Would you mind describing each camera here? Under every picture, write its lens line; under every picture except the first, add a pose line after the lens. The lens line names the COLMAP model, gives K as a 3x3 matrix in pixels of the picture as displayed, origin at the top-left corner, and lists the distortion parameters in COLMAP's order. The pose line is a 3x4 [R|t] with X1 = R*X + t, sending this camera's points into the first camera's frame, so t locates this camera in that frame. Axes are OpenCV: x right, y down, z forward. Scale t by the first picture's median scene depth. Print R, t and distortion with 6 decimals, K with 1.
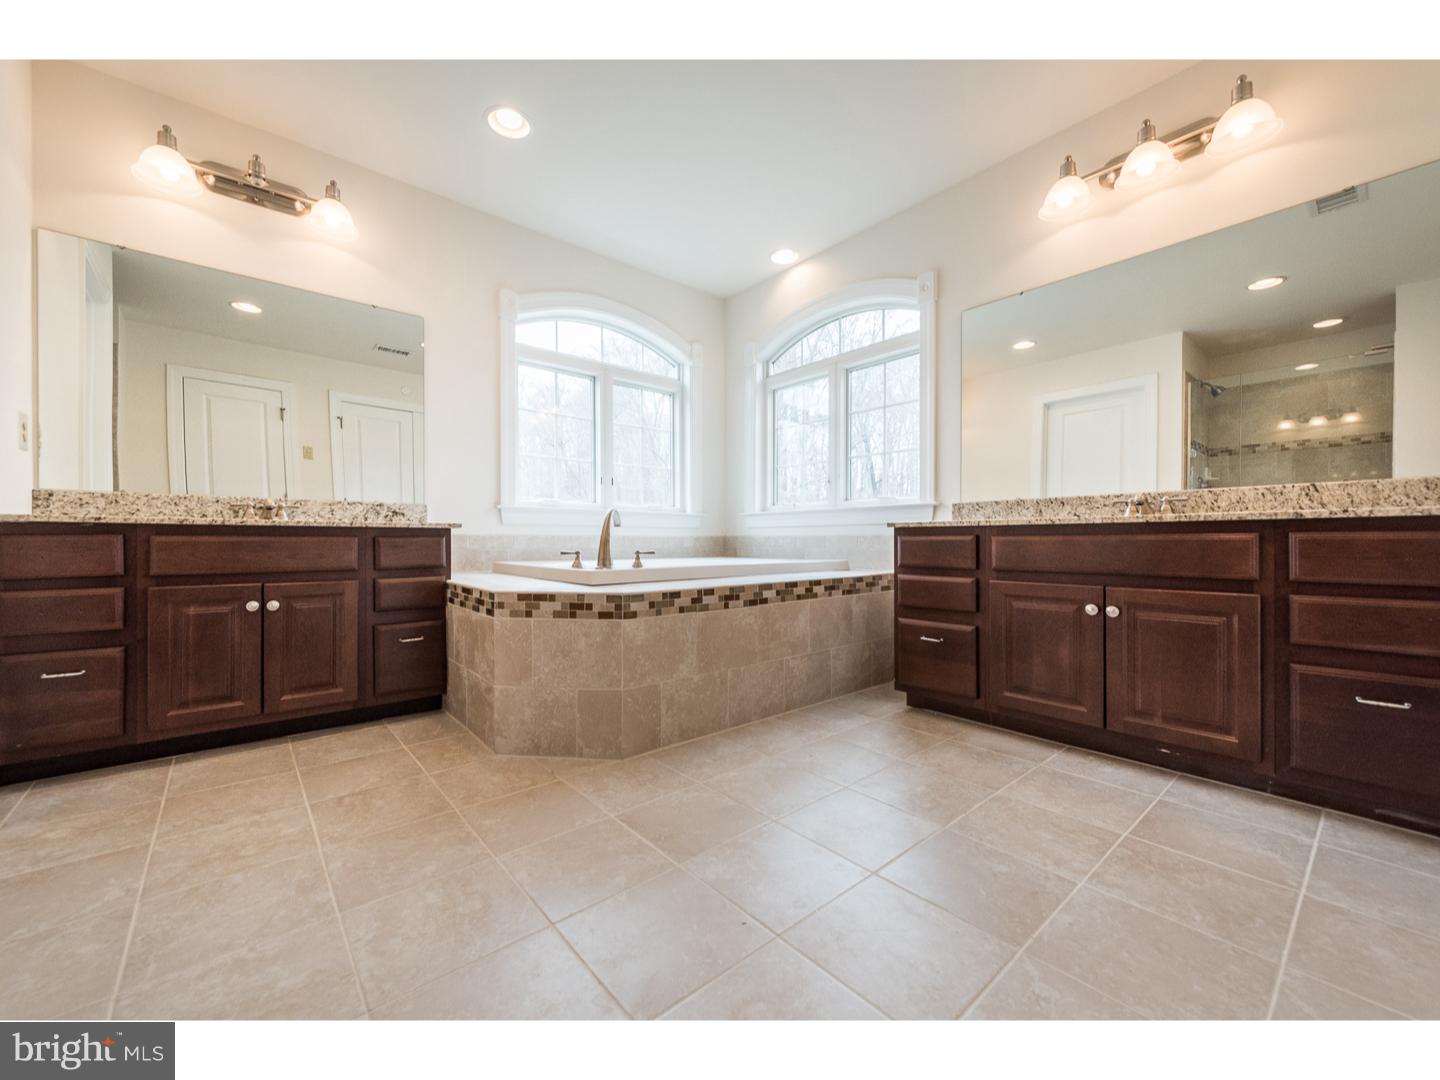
lens RADIAL K [[559.1, 0, 717.7], [0, 559.1, 546.2], [0, 0, 1]] dist [0.010109, -0.000340]
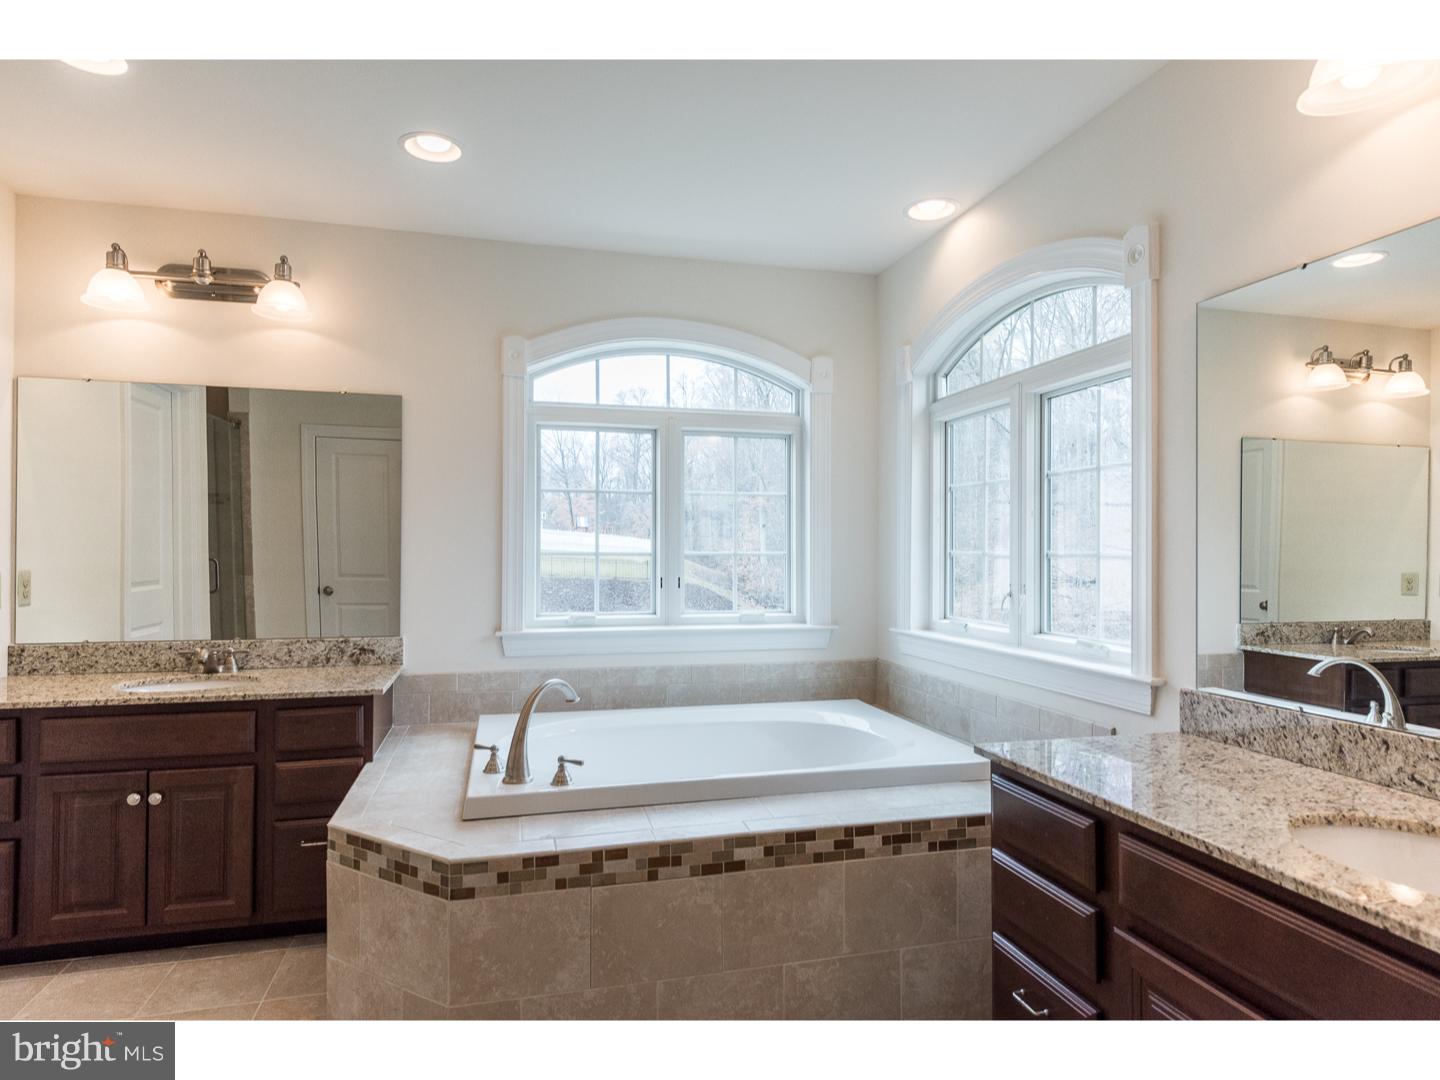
lens RADIAL K [[820.0, 0, 724.8], [0, 820.0, 546.7], [0, 0, 1]] dist [0.021405, -0.009866]
pose [[0.904219, 0.000813, -0.427069, 0.431643], [-0.008681, 0.999827, -0.016477, -0.218853], [0.426981, 0.018607, 0.904069, 0.200656]]
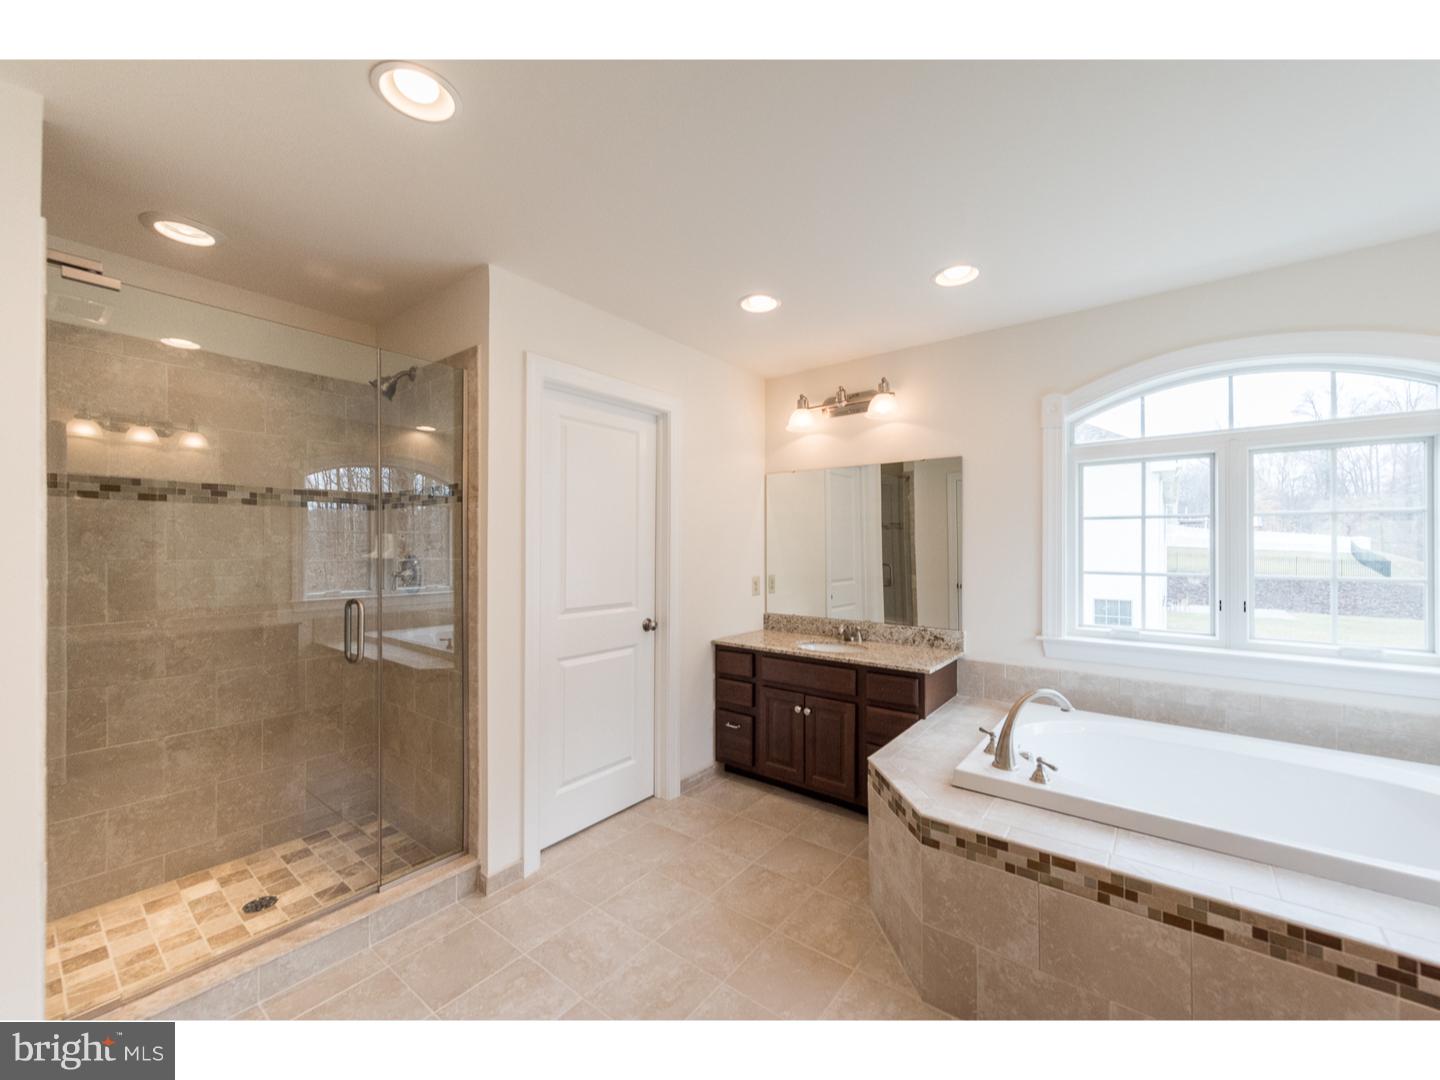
lens RADIAL K [[571.6, 0, 716.5], [0, 571.6, 544.5], [0, 0, 1]] dist [-0.000767, -0.000821]
pose [[0.200484, -0.002985, -0.979692, 0.527145], [-0.014345, 0.999879, -0.005982, -0.268746], [0.979592, 0.015253, 0.200417, 0.391966]]
